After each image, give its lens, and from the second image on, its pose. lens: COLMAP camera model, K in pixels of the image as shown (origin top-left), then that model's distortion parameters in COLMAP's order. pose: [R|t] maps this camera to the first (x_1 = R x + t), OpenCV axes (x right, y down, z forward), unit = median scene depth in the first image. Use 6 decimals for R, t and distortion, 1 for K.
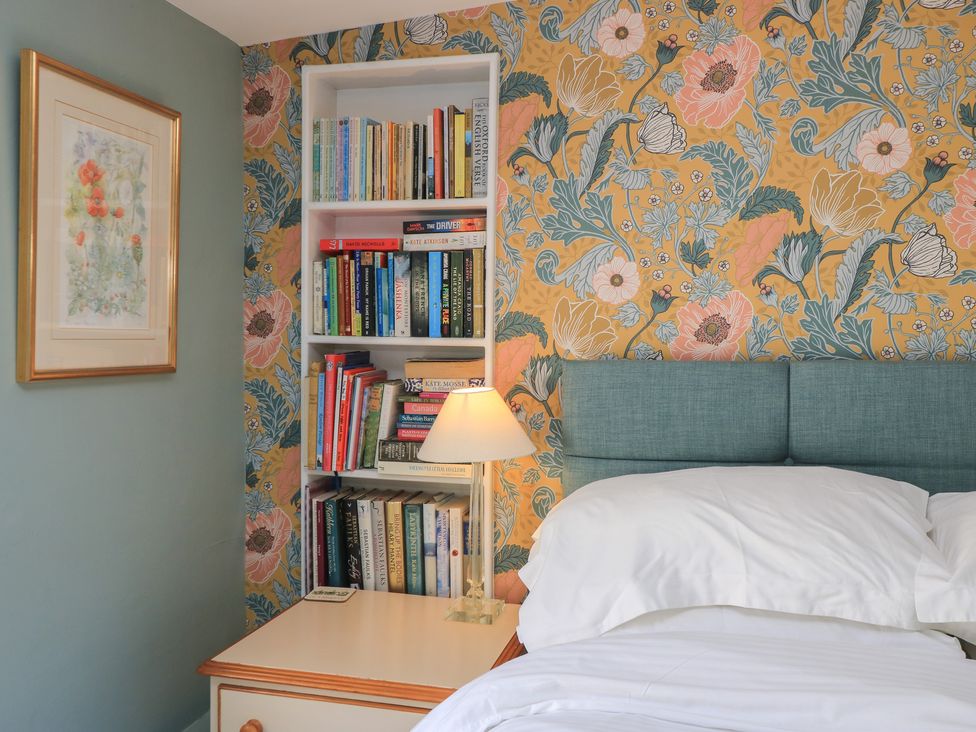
lens RADIAL K [[1073.6, 0, 488.0], [0, 1073.6, 393.0], [0, 0, 1]] dist [0.005111, -0.000348]
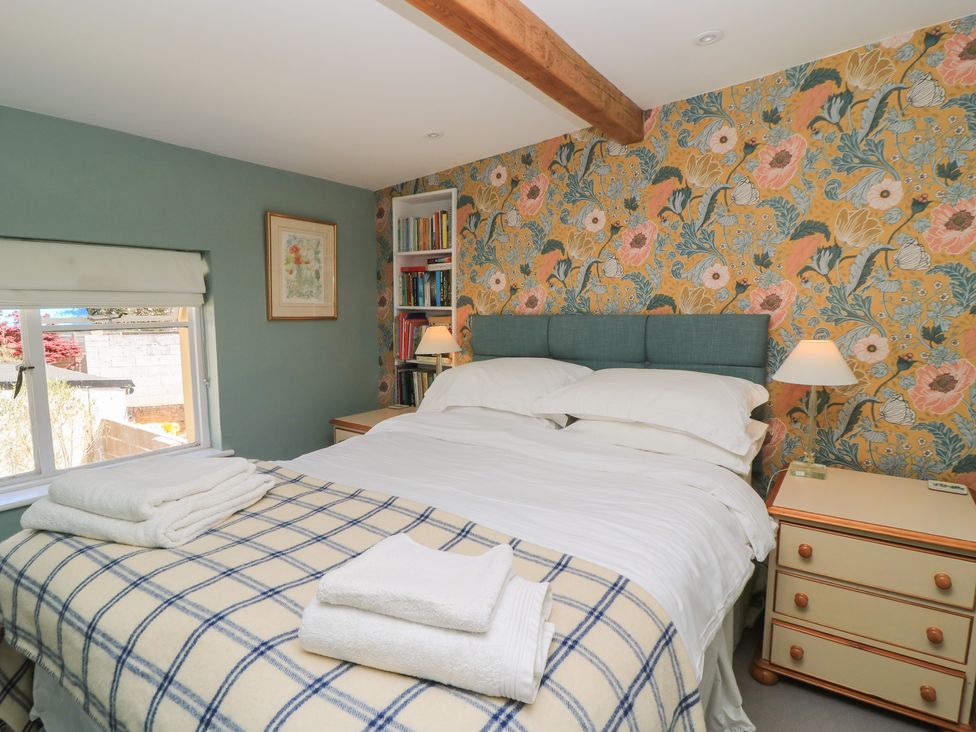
lens RADIAL K [[541.1, 0, 488.0], [0, 541.1, 366.0], [0, 0, 1]] dist [0.005129, -0.017714]
pose [[0.944109, 0.029444, -0.328316, 0.464752], [-0.011516, 0.998341, 0.056419, 0.013209], [0.329432, -0.049484, 0.942881, -0.135383]]
